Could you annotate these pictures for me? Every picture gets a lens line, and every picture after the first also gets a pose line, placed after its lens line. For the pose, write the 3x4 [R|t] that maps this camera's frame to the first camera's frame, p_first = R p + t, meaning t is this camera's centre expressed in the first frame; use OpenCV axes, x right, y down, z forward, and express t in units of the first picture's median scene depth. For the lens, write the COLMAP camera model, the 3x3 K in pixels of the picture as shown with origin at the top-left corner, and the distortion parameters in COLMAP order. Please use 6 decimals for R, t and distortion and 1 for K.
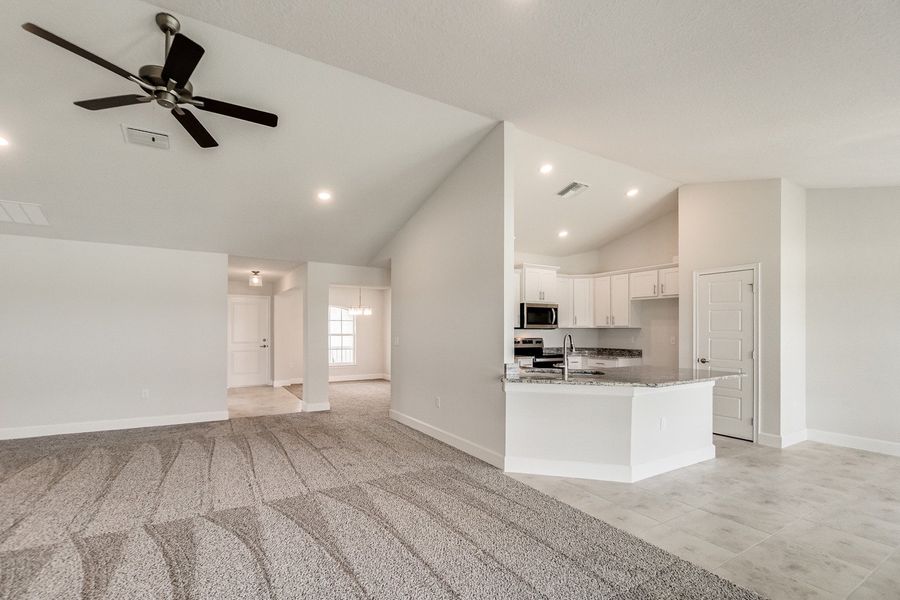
lens RADIAL K [[406.7, 0, 449.3], [0, 406.7, 327.0], [0, 0, 1]] dist [0.001083, 0.000289]
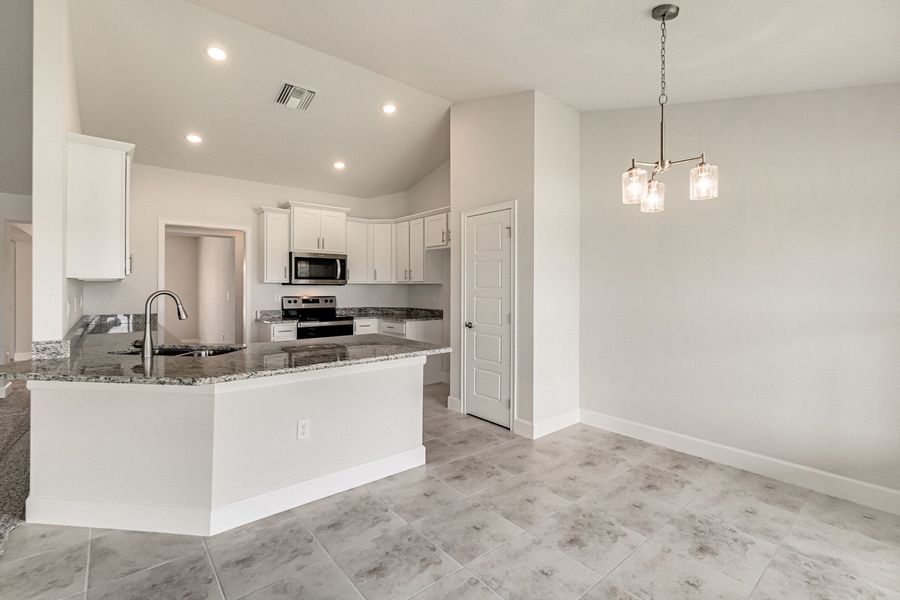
lens RADIAL K [[406.3, 0, 450.4], [0, 406.3, 284.3], [0, 0, 1]] dist [-0.003012, -0.000305]
pose [[0.988372, 0.001867, 0.152045, 0.383791], [-0.002149, 0.999996, 0.001689, 0.001709], [-0.152041, -0.001996, 0.988372, 0.185368]]
